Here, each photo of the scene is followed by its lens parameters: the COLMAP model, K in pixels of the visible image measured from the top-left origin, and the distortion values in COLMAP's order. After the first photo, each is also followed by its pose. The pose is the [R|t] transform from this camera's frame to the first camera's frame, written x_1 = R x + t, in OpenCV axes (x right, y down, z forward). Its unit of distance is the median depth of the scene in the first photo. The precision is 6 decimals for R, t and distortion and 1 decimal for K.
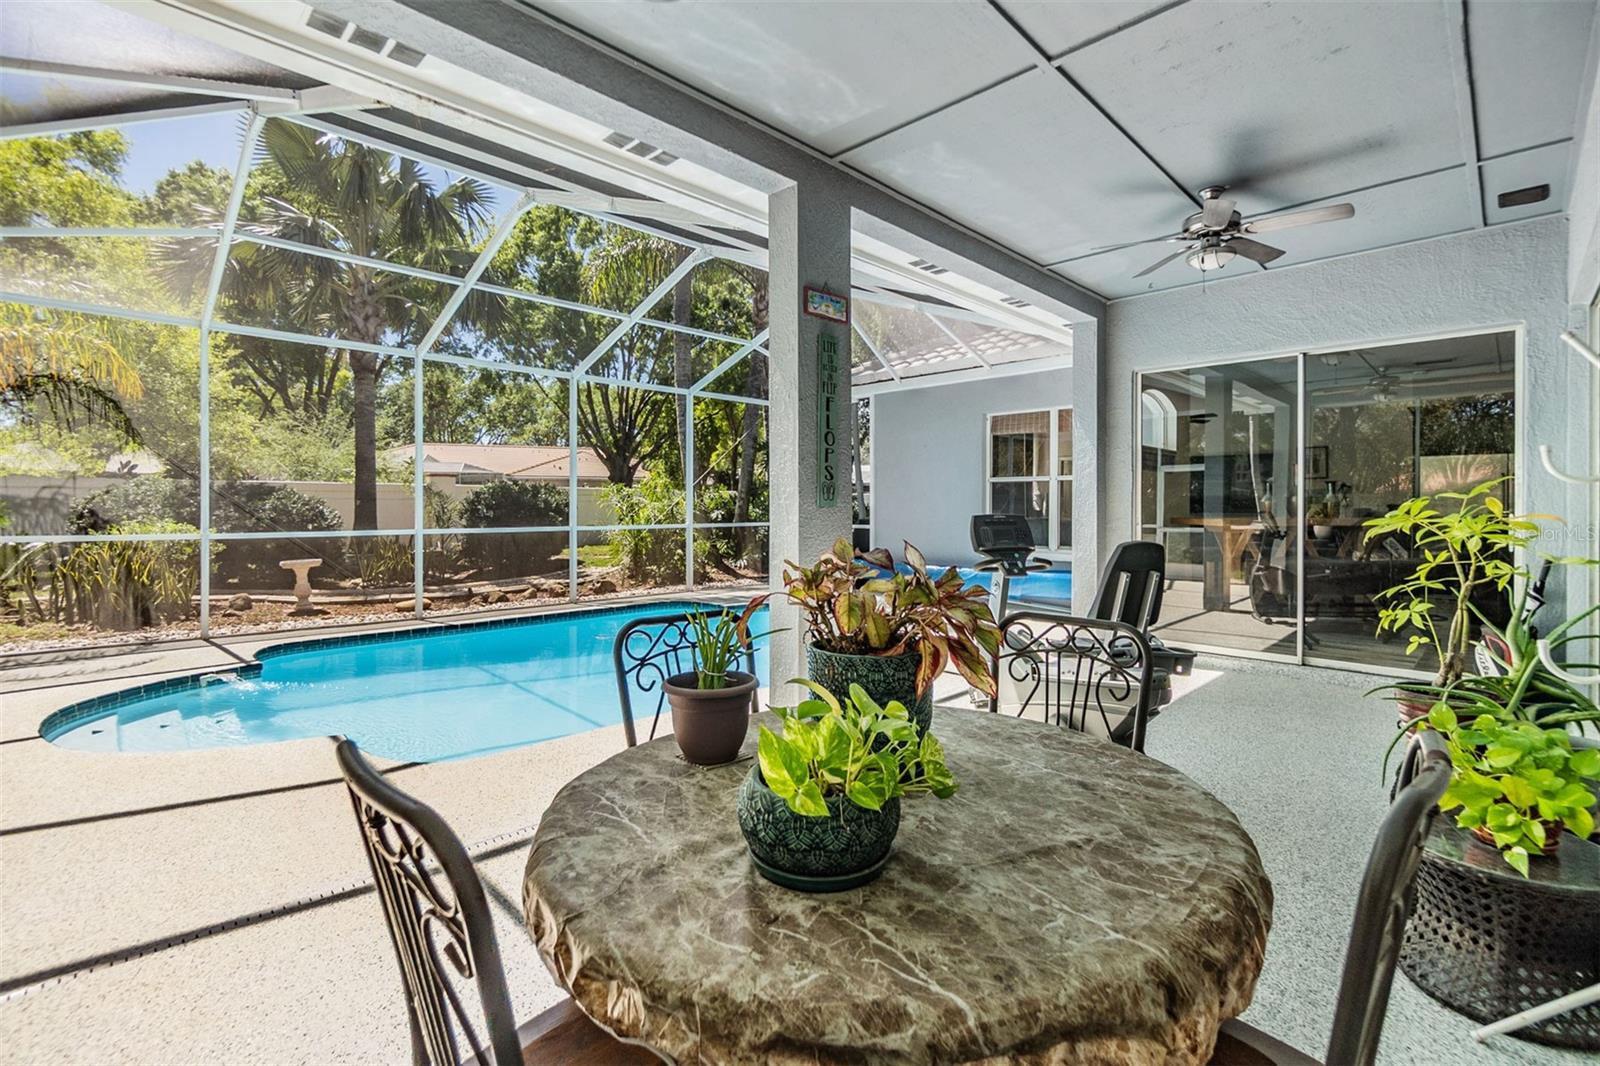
lens RADIAL K [[698.4, 0, 770.8], [0, 698.4, 519.5], [0, 0, 1]] dist [-0.002995, 0.000445]
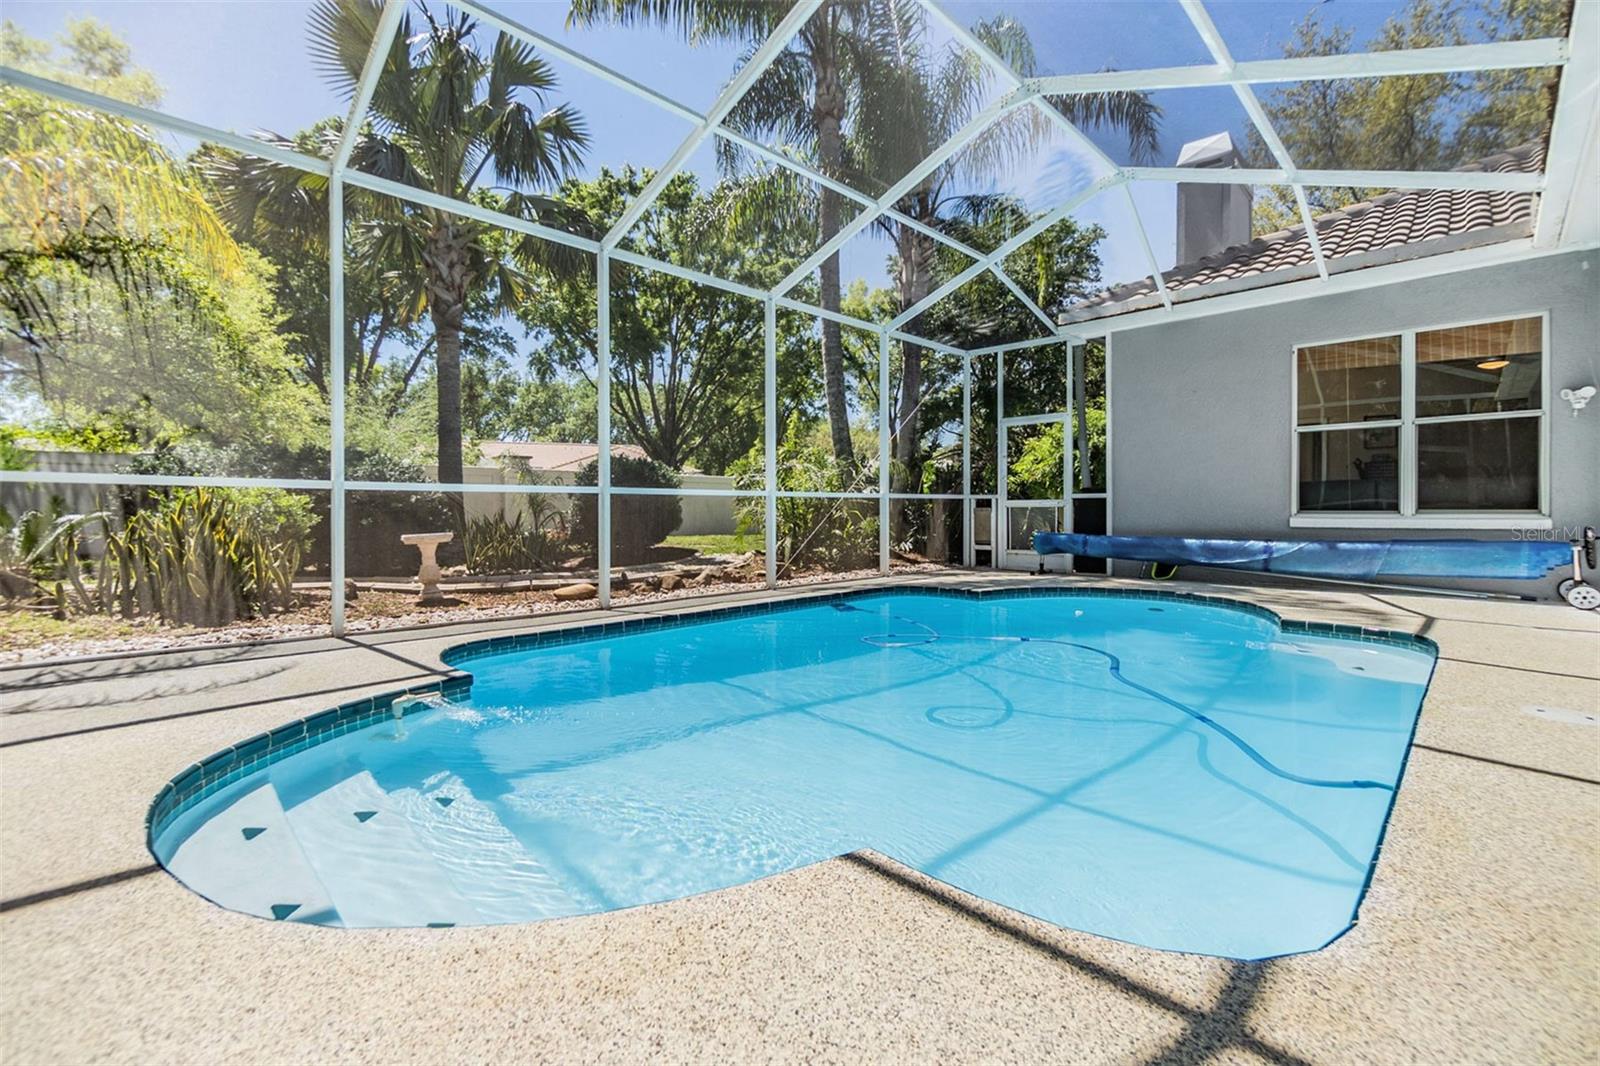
lens RADIAL K [[698.4, 0, 799.8], [0, 698.4, 517.1], [0, 0, 1]] dist [-0.002995, 0.000445]
pose [[0.999952, -0.005263, 0.008213, -0.275824], [0.005286, 0.999982, -0.002850, 0.044655], [-0.008198, 0.002893, 0.999962, 0.239838]]
